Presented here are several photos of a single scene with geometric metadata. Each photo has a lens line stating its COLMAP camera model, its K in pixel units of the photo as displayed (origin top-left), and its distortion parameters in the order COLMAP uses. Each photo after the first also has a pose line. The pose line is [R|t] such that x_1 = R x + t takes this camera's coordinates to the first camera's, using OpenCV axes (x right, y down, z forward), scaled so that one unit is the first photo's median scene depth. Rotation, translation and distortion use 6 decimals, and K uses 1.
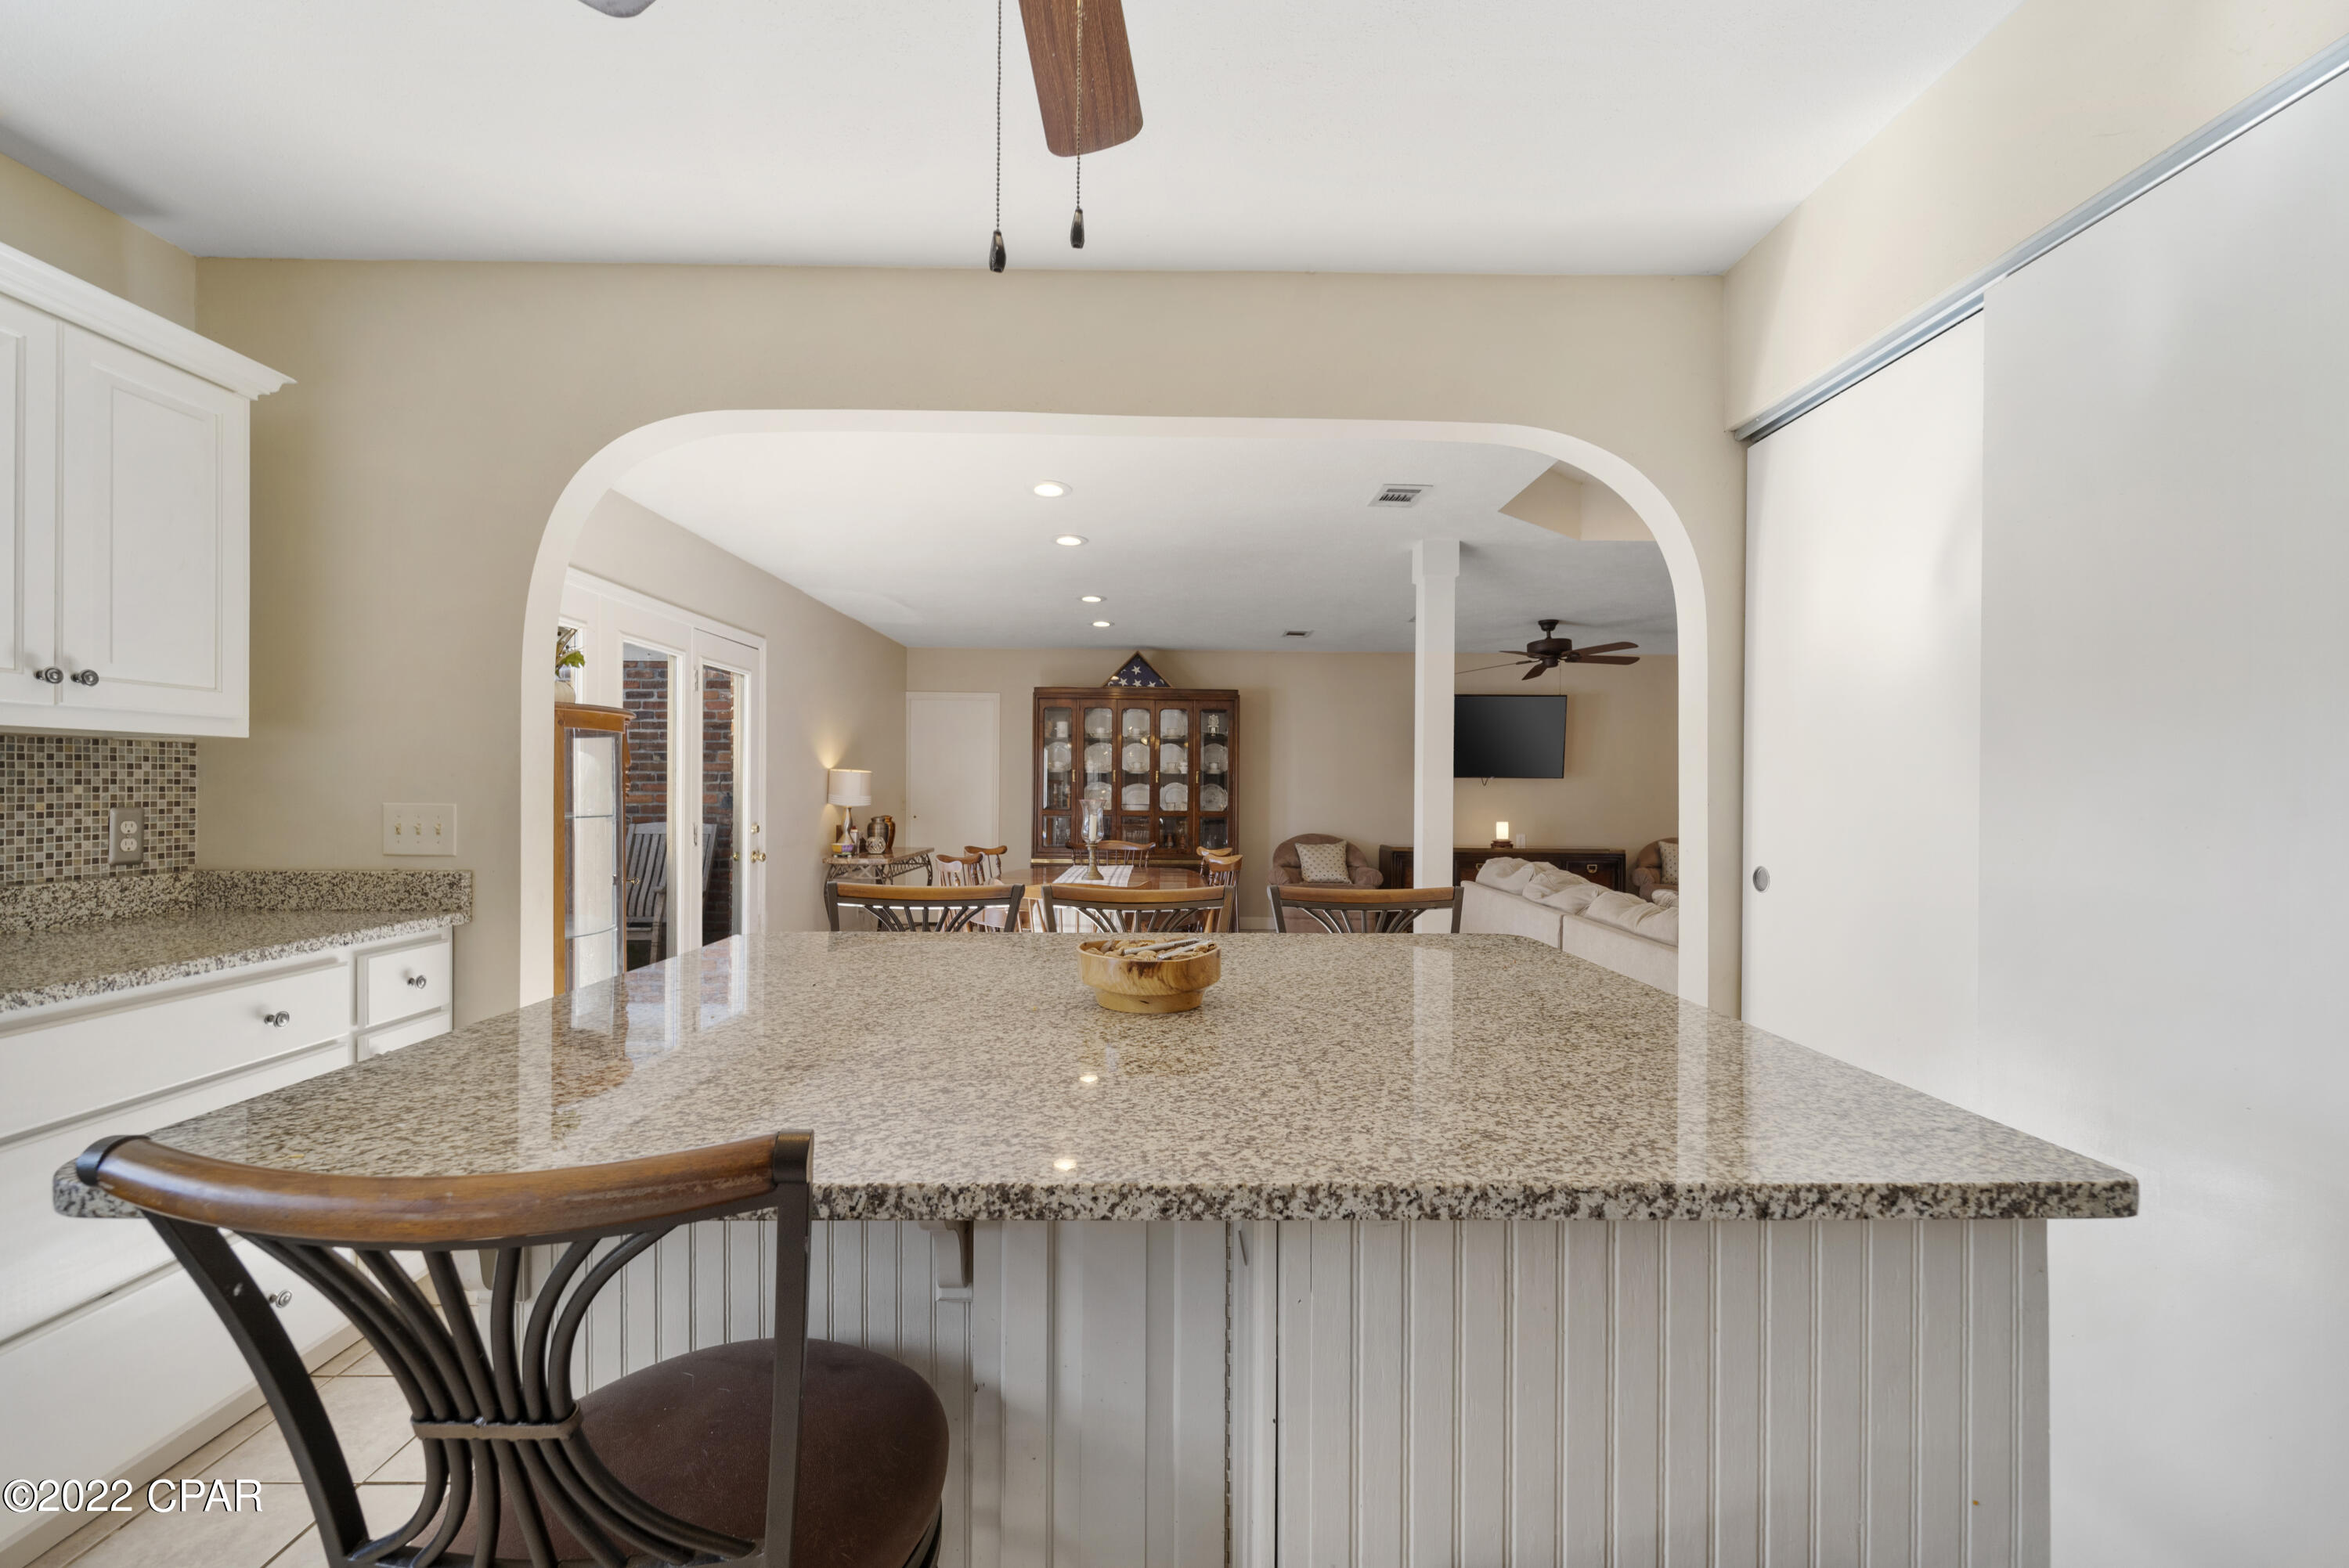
lens RADIAL K [[960.6, 0, 1184.9], [0, 960.6, 786.9], [0, 0, 1]] dist [0.005912, -0.000929]
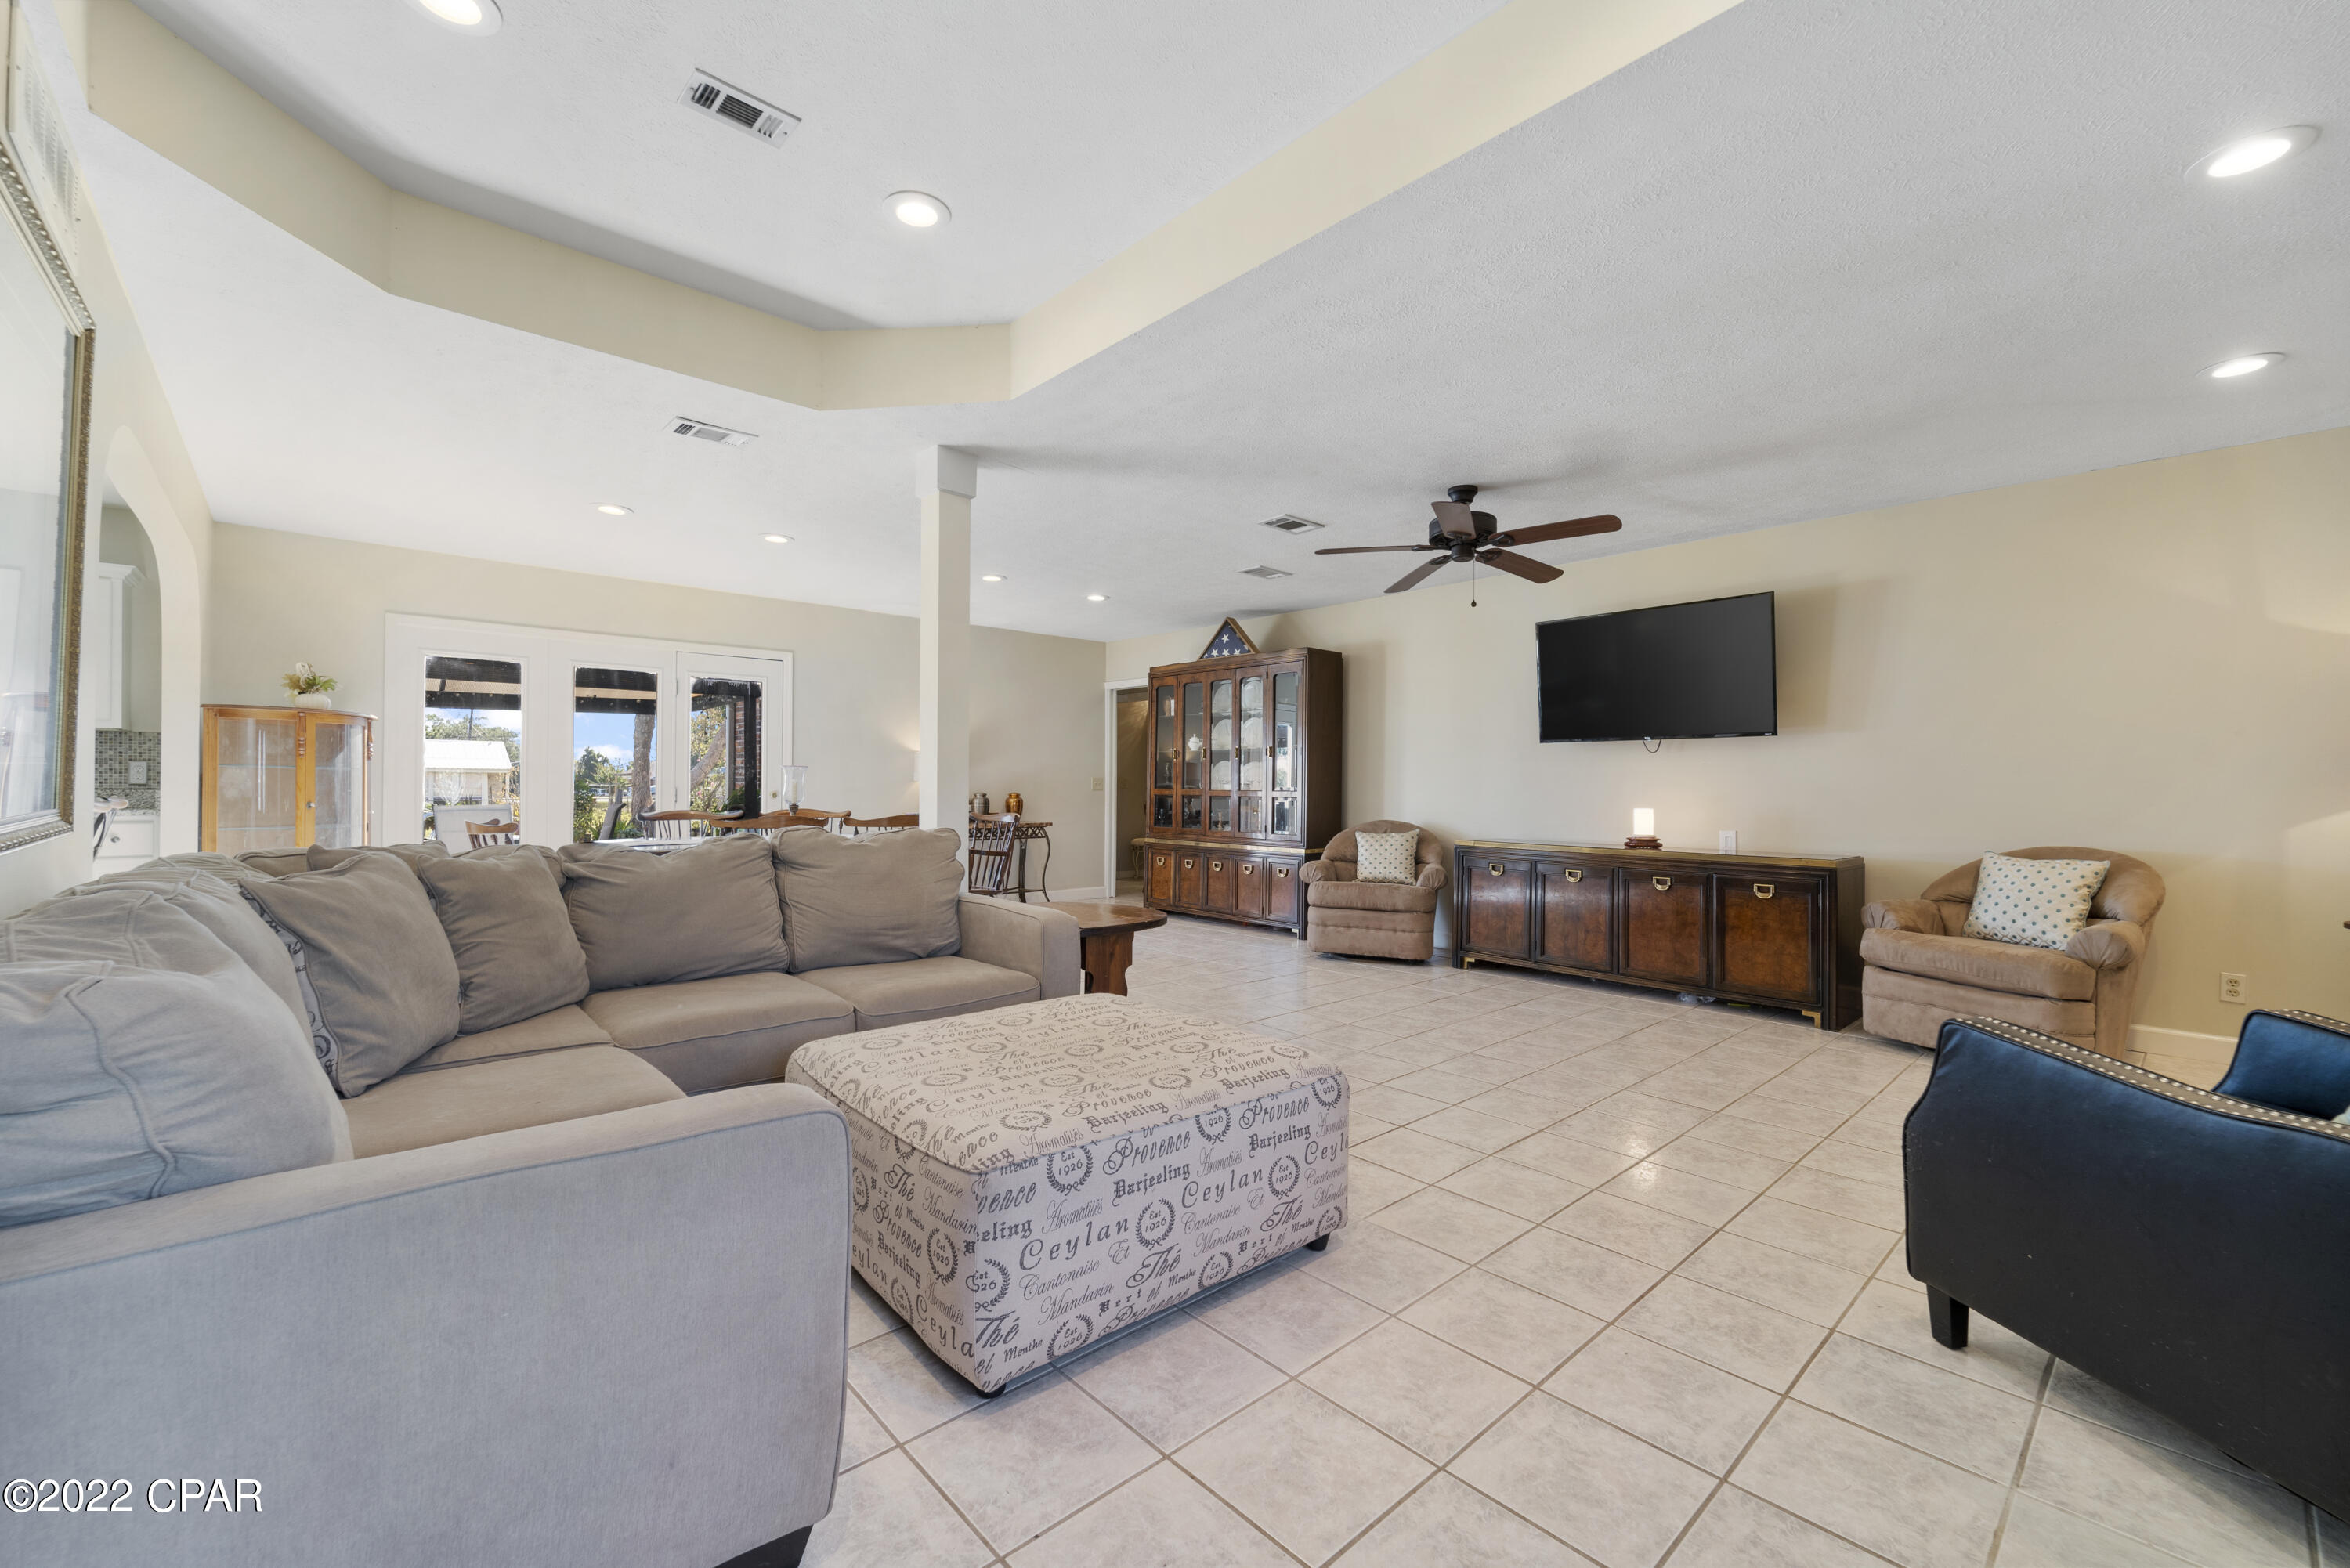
lens RADIAL K [[961.0, 0, 1182.7], [0, 961.0, 781.0], [0, 0, 1]] dist [0.005912, -0.000929]
pose [[0.660704, -0.007972, -0.750604, 0.605861], [0.001391, 0.999955, -0.009395, 0.023795], [0.750645, 0.005163, 0.660686, 0.355942]]
